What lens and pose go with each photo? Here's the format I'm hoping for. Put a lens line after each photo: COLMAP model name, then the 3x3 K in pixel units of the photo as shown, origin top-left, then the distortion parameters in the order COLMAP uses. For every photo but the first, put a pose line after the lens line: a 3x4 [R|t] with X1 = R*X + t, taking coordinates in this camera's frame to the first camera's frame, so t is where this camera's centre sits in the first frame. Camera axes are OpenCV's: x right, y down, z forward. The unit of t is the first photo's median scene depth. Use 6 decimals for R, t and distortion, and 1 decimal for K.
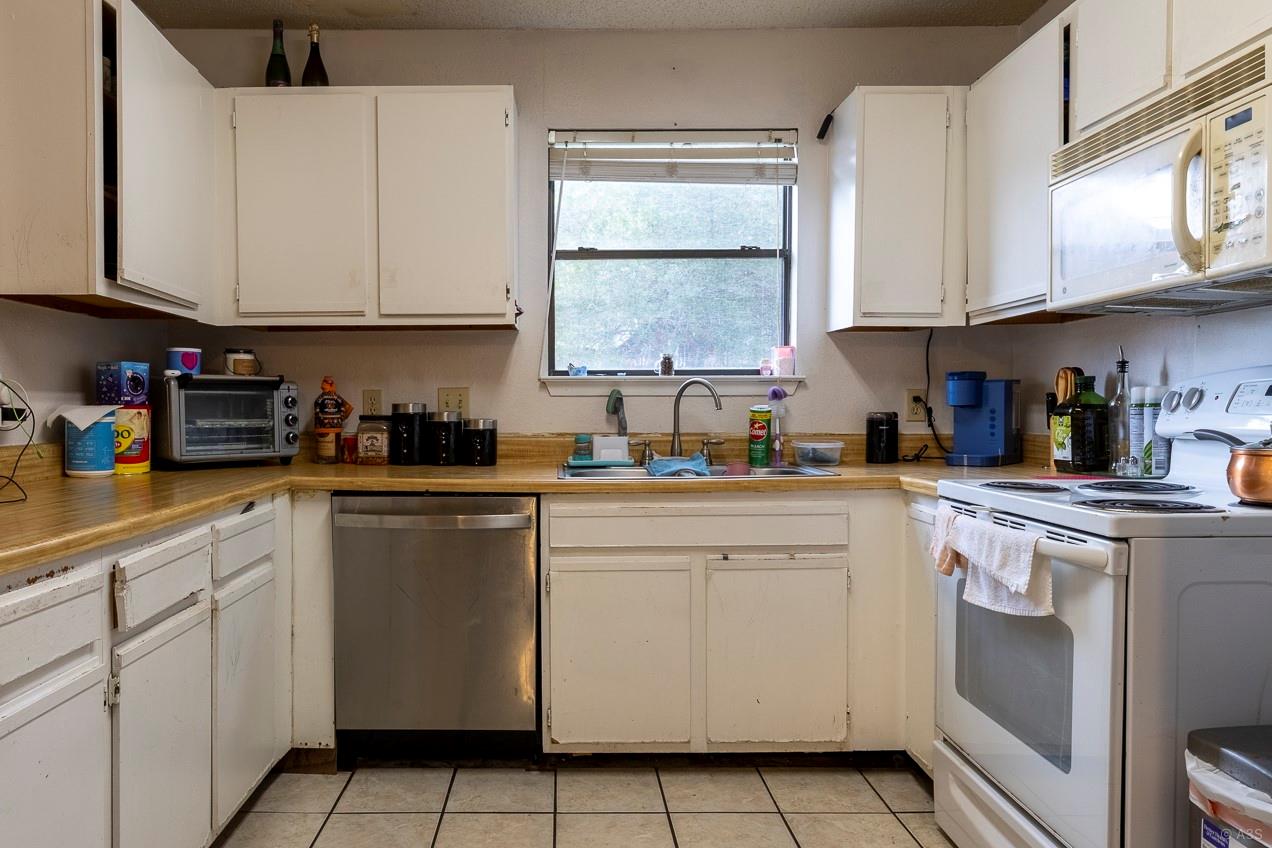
lens RADIAL K [[863.4, 0, 636.9], [0, 863.4, 429.1], [0, 0, 1]] dist [-0.003783, 0.002638]
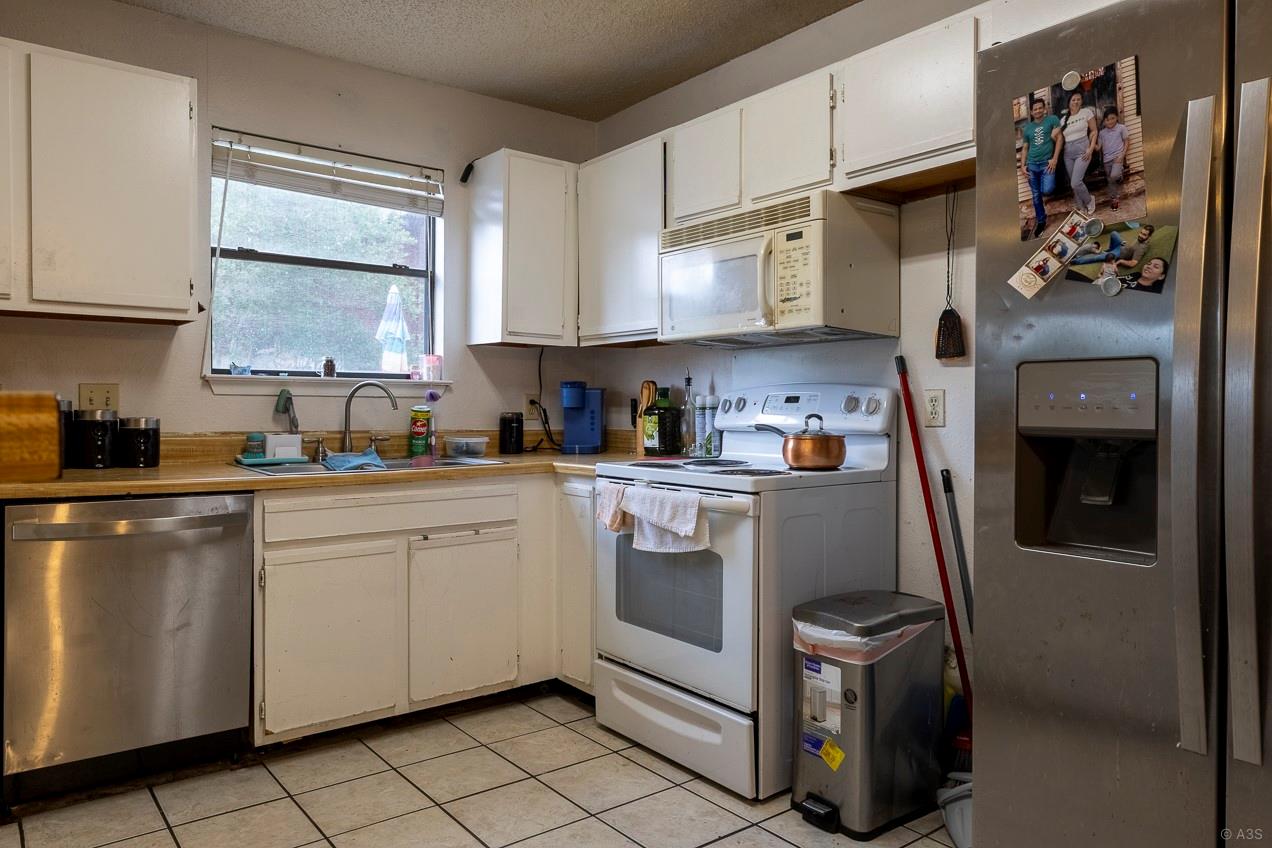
lens RADIAL K [[863.4, 0, 588.2], [0, 863.4, 409.9], [0, 0, 1]] dist [-0.003783, 0.002638]
pose [[0.797245, 0.006770, 0.603617, -0.407637], [0.008108, 0.999727, -0.021921, 0.005120], [-0.603601, 0.022371, 0.796973, -0.050456]]
